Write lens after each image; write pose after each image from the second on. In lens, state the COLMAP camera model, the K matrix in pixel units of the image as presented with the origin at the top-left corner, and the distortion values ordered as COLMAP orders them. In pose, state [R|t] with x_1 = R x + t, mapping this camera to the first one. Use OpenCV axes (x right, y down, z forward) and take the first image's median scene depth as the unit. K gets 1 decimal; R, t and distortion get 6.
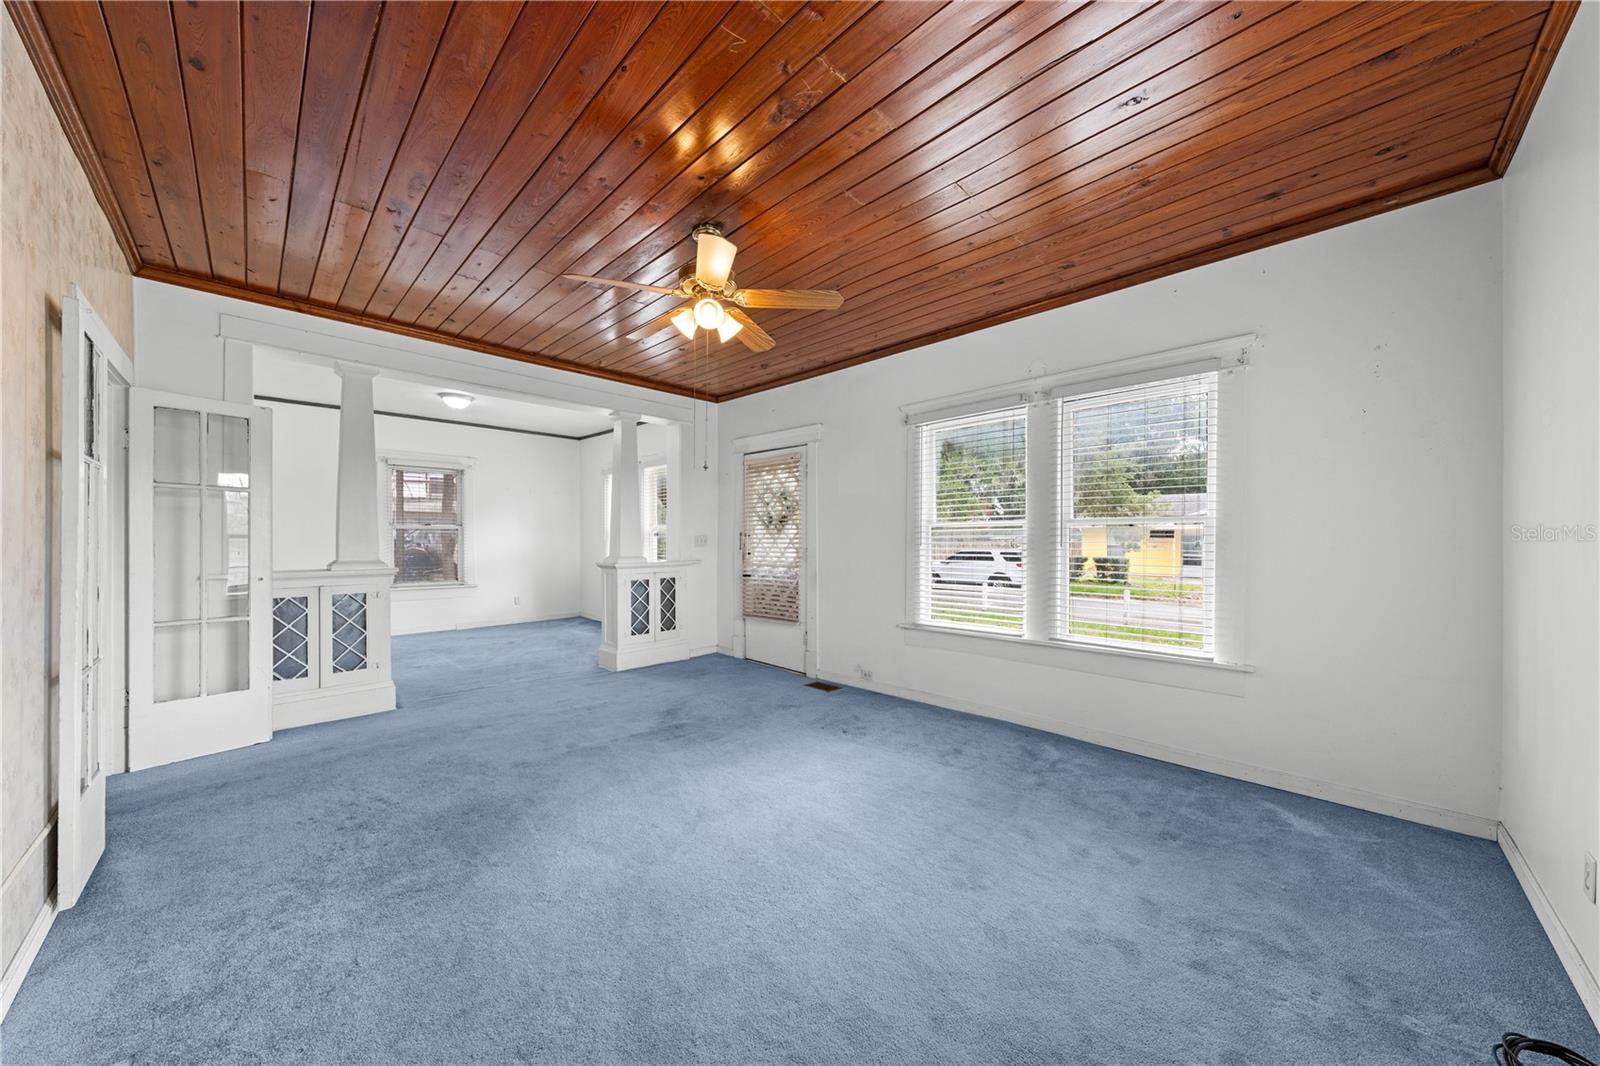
lens RADIAL K [[541.8, 0, 798.8], [0, 541.8, 541.9], [0, 0, 1]] dist [-0.023003, 0.000016]
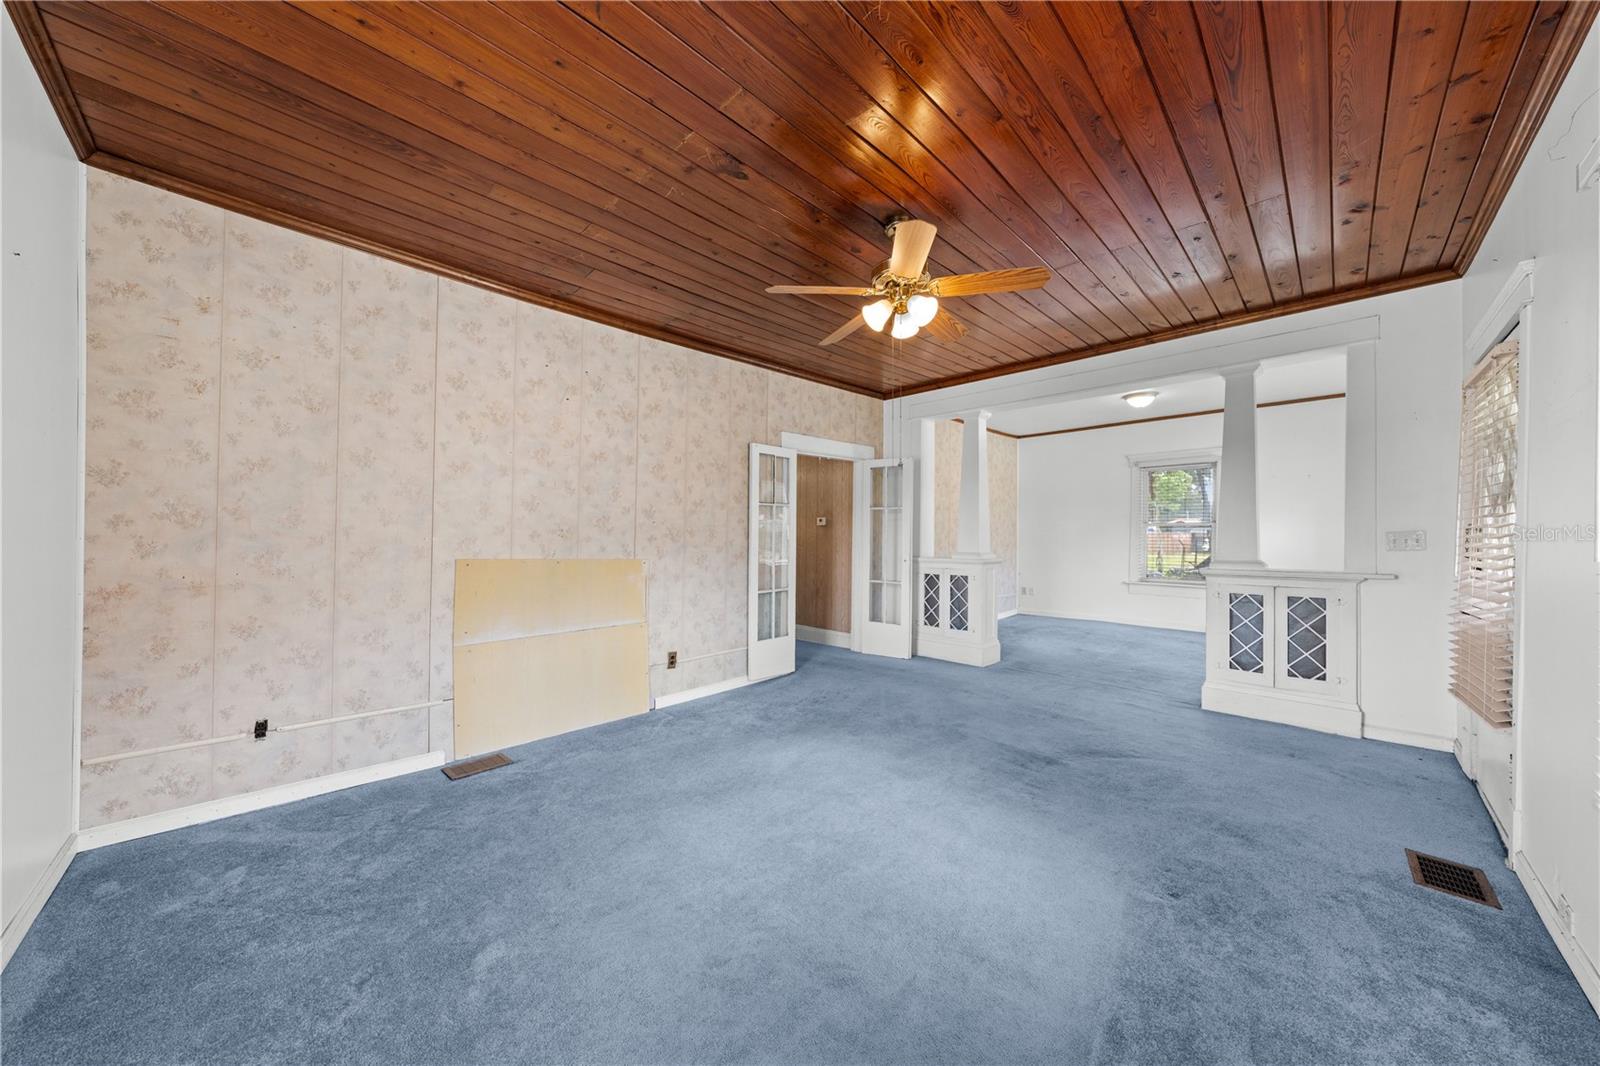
lens RADIAL K [[539.4, 0, 806.4], [0, 539.4, 527.9], [0, 0, 1]] dist [-0.002753, -0.000113]
pose [[-0.003524, -0.018279, -0.999827, 0.520673], [-0.007924, 0.999802, -0.018250, 0.001239], [0.999962, 0.007858, -0.003669, 0.530161]]
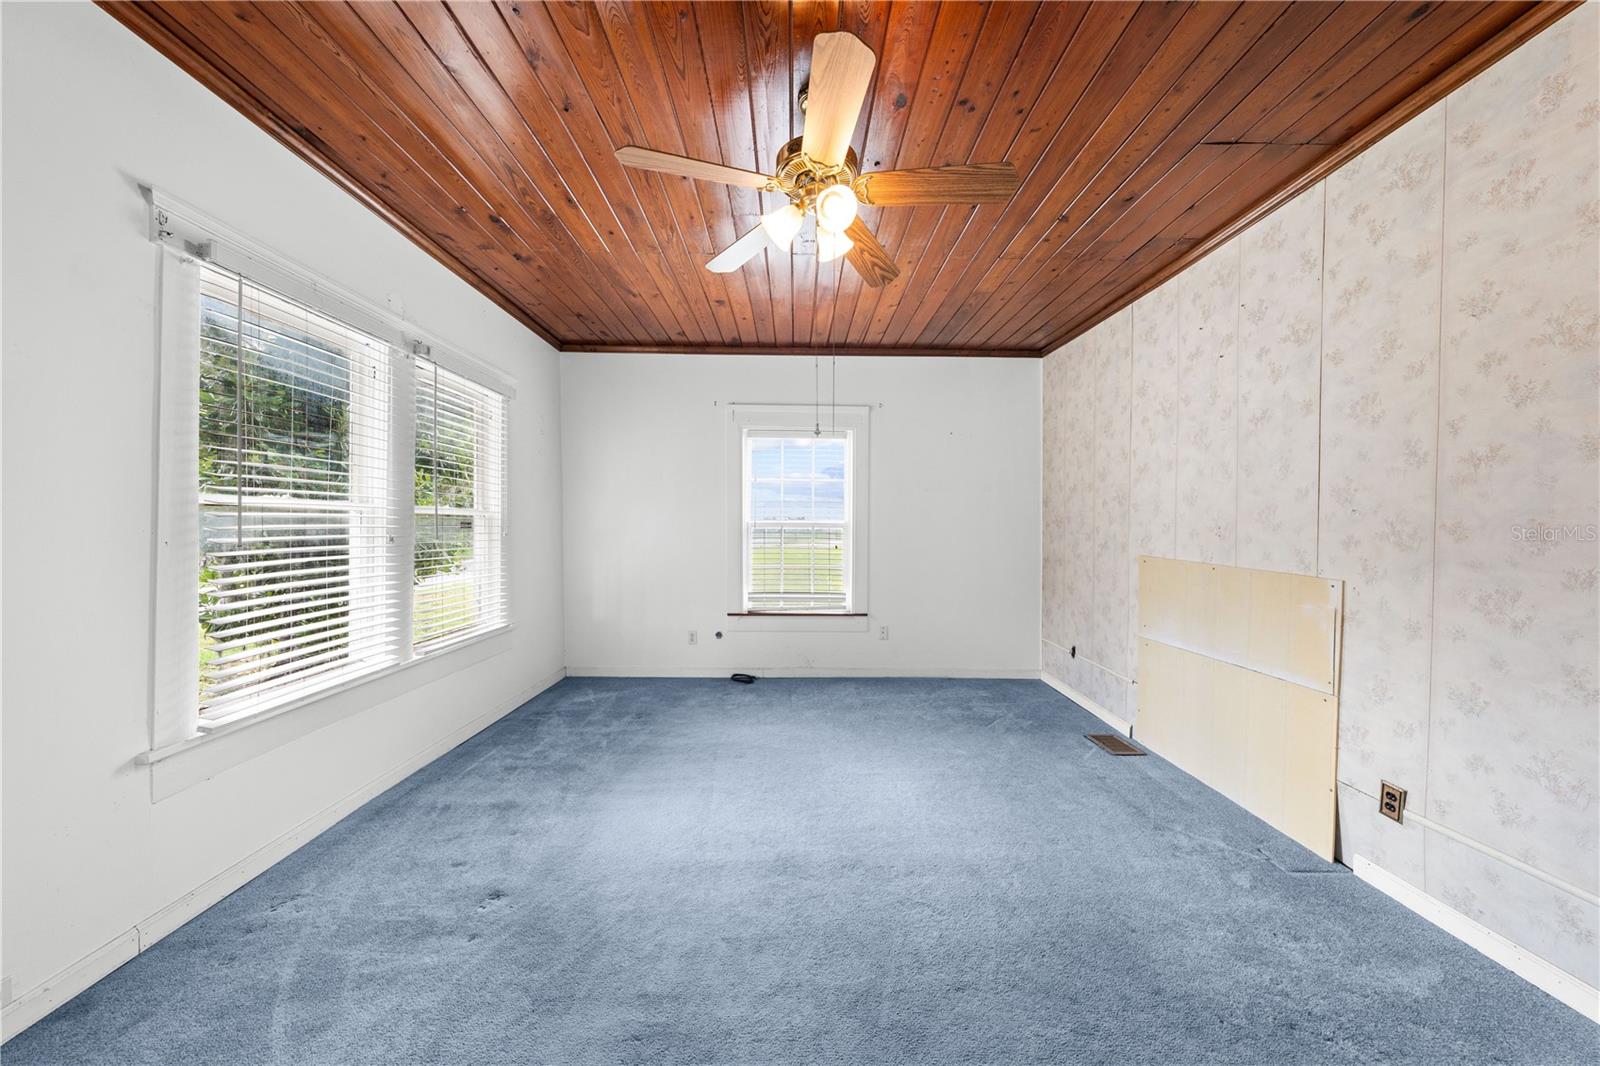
lens RADIAL K [[547.6, 0, 800.8], [0, 547.6, 516.0], [0, 0, 1]] dist [-0.000442, 0.000153]
pose [[-0.704662, 0.008997, 0.709486, -0.426766], [-0.001061, 0.999905, -0.013733, -0.012020], [-0.709543, -0.010430, -0.704585, 0.969468]]
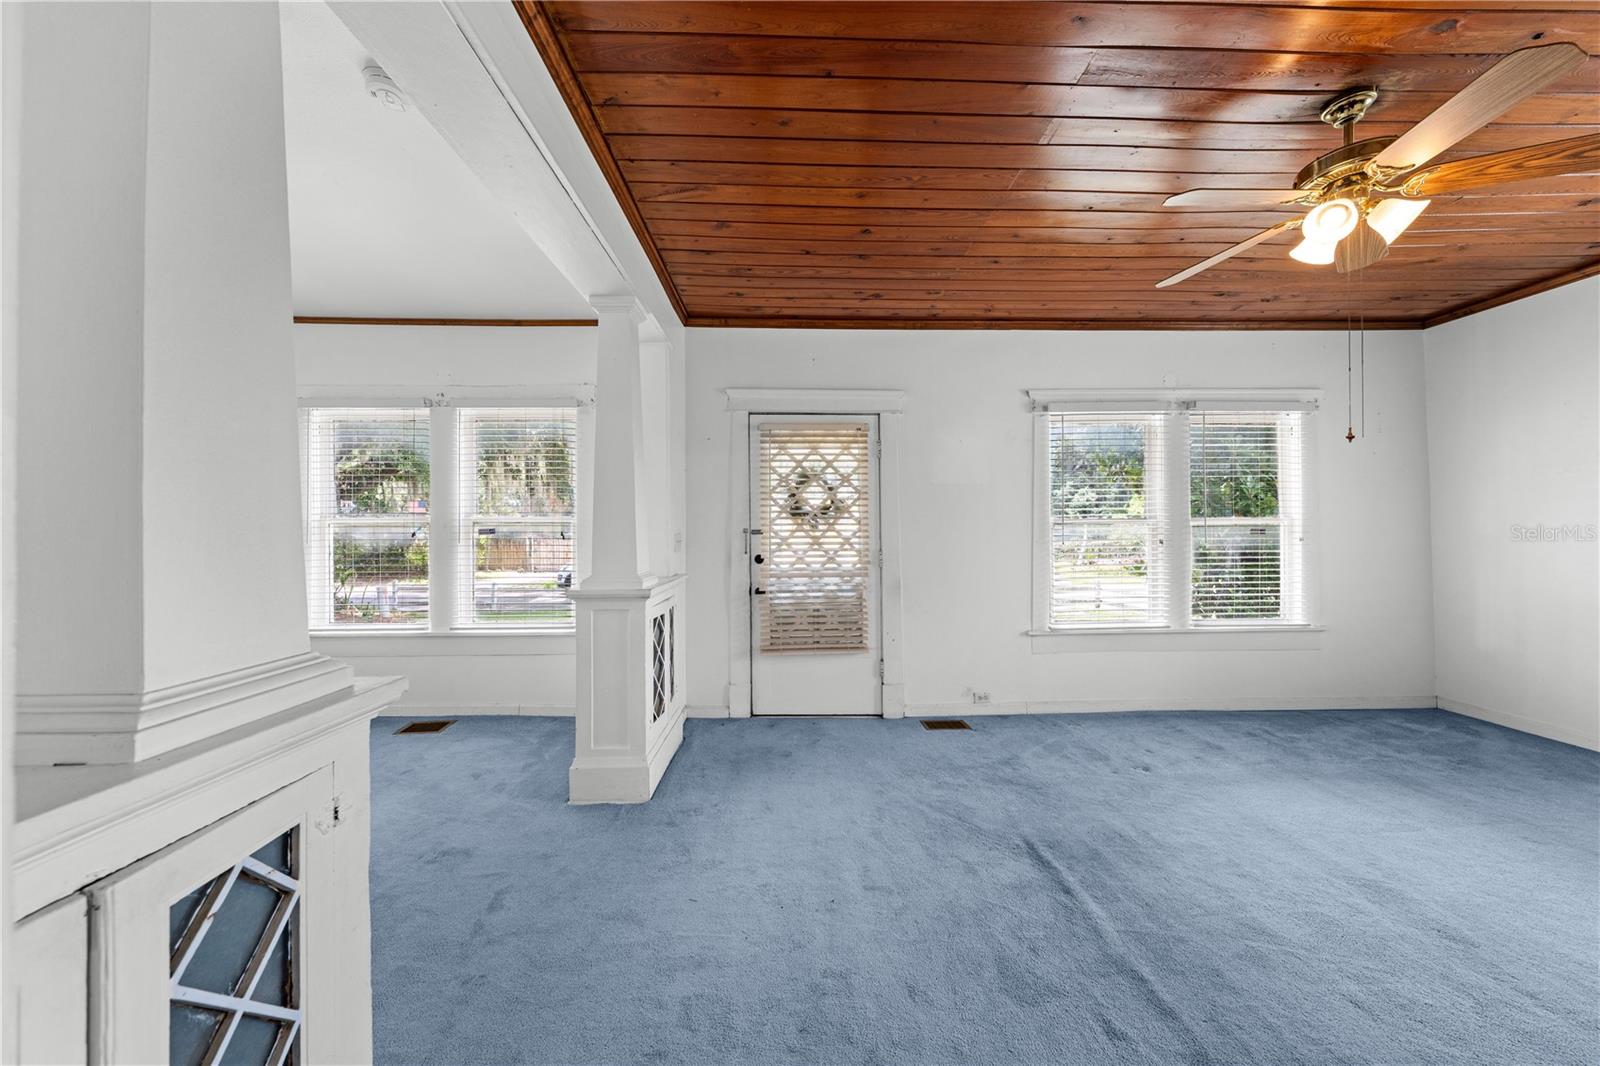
lens RADIAL K [[539.4, 0, 806.4], [0, 539.4, 527.9], [0, 0, 1]] dist [-0.002753, -0.000113]
pose [[0.692917, 0.001524, 0.721016, -0.731035], [0.010064, 0.999880, -0.011785, -0.013332], [-0.720947, 0.015423, 0.692819, 0.659172]]
